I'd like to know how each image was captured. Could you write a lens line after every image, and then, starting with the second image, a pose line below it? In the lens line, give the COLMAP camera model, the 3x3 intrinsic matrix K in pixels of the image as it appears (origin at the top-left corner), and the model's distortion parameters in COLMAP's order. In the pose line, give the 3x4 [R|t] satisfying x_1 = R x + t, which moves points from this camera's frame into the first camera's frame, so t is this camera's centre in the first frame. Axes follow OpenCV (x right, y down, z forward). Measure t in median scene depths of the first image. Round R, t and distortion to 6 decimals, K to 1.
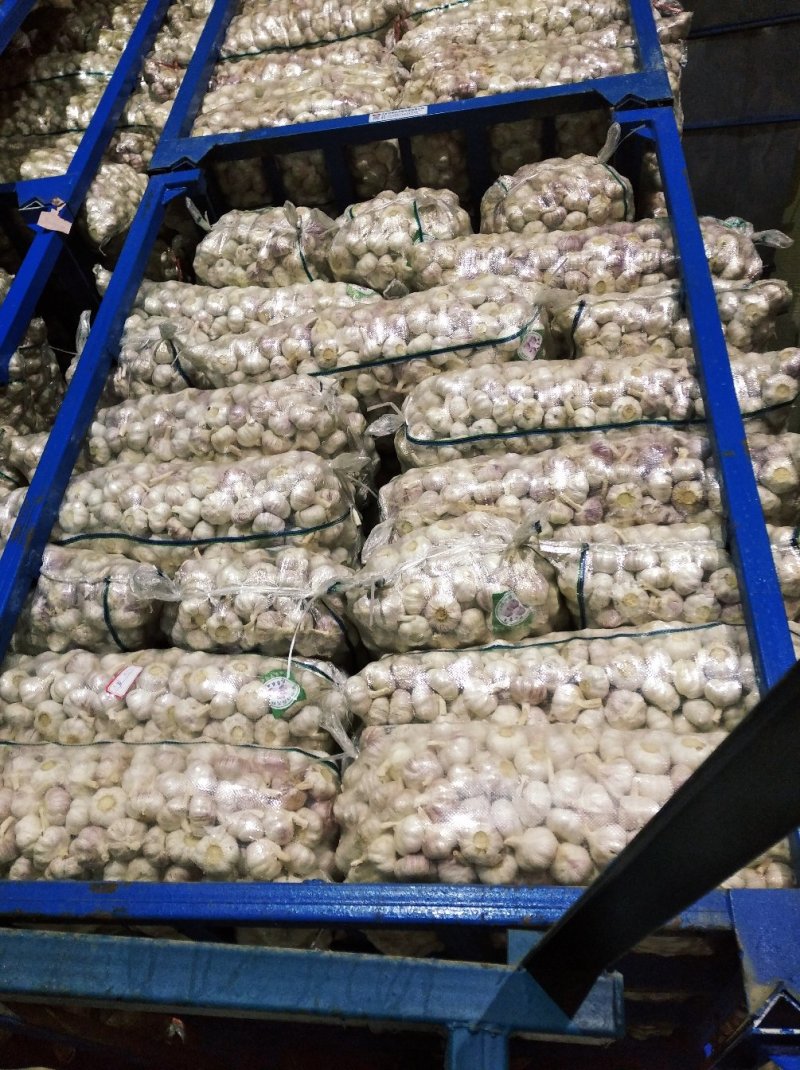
lens RADIAL K [[921.6, 0, 400.0], [0, 921.6, 535.0], [0, 0, 1]] dist [0.111536, -0.172701]
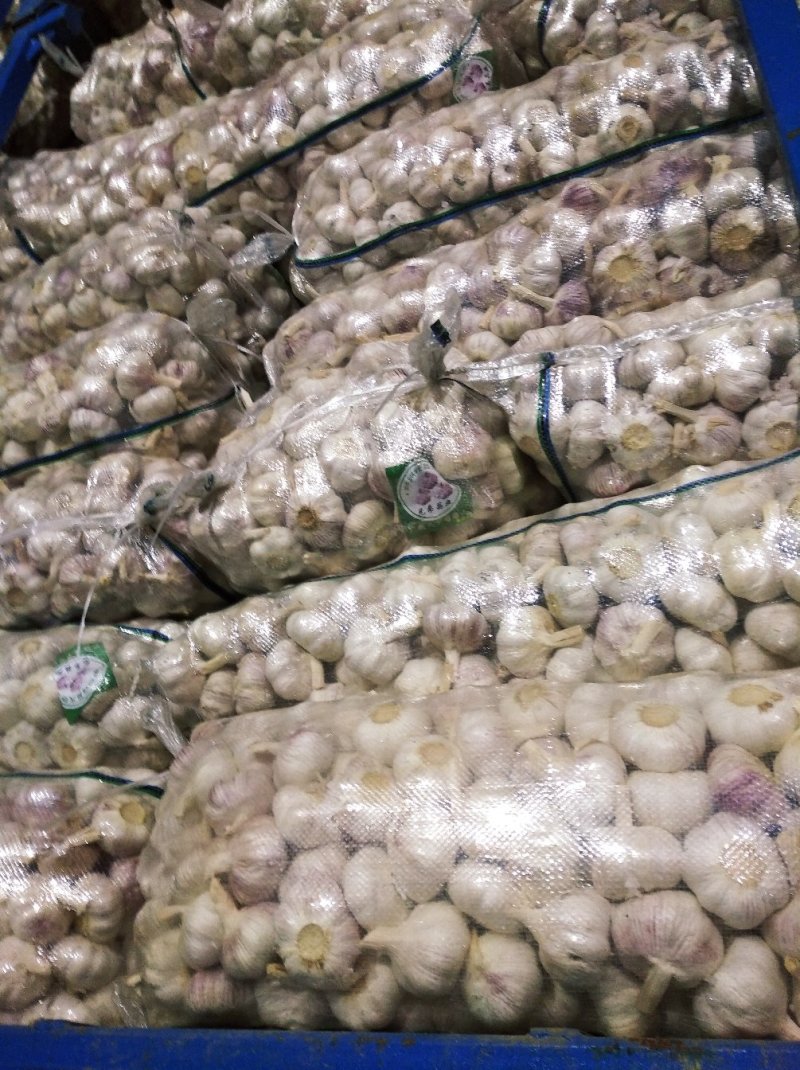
lens RADIAL K [[895.5, 0, 400.0], [0, 895.5, 535.0], [0, 0, 1]] dist [0.094489, -0.154619]
pose [[0.965156, -0.147539, -0.216115, 0.218297], [0.158068, 0.986904, 0.032176, 0.086376], [0.208538, -0.065215, 0.975838, 0.451090]]
